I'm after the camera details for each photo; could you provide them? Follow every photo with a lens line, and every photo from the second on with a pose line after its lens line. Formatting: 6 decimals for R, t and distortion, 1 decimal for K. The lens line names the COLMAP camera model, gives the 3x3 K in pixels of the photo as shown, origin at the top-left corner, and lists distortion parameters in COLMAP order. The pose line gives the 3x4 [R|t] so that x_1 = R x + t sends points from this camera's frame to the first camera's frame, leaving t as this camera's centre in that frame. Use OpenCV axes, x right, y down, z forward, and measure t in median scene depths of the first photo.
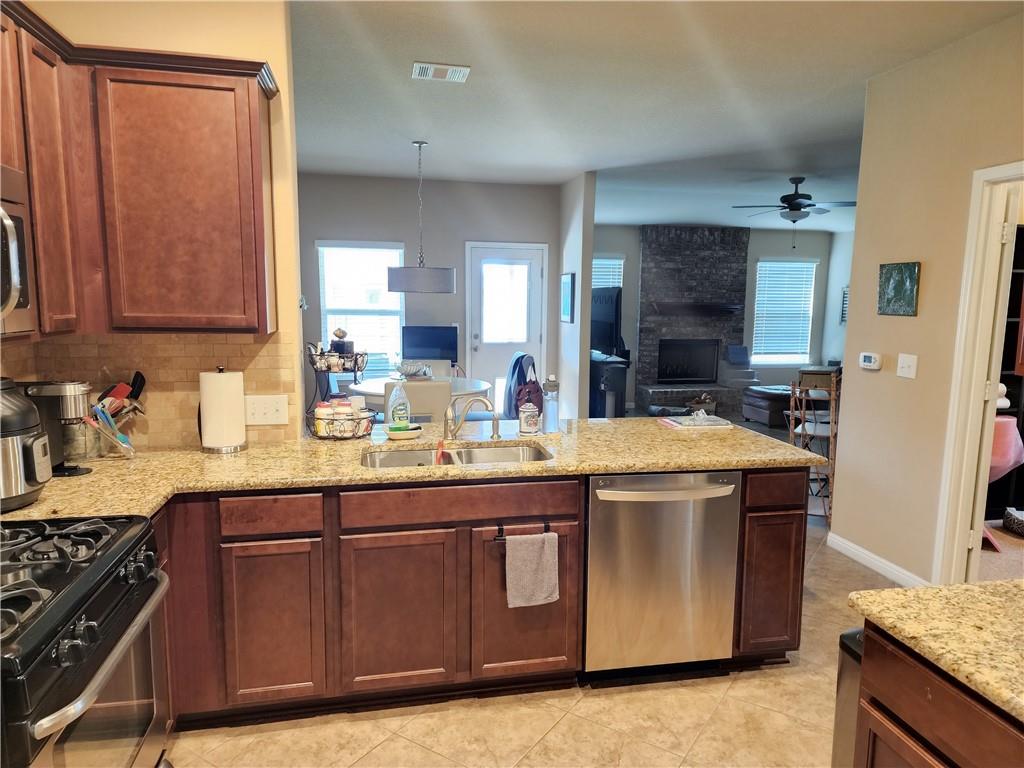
lens RADIAL K [[690.7, 0, 512.9], [0, 690.7, 386.7], [0, 0, 1]] dist [0.078605, -0.064152]
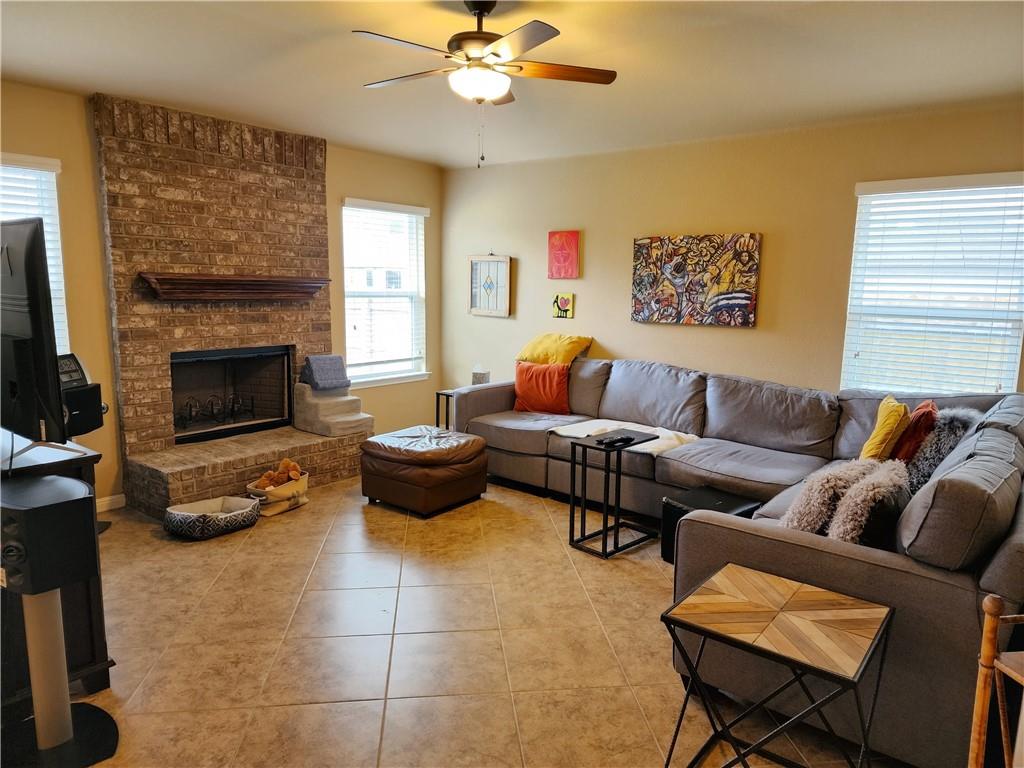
lens RADIAL K [[690.7, 0, 514.4], [0, 690.7, 383.4], [0, 0, 1]] dist [0.078605, -0.064152]
pose [[0.759705, -0.095690, 0.643189, 0.080926], [0.077647, 0.995386, 0.056375, -0.056457], [-0.645615, 0.007113, 0.763630, 0.486256]]
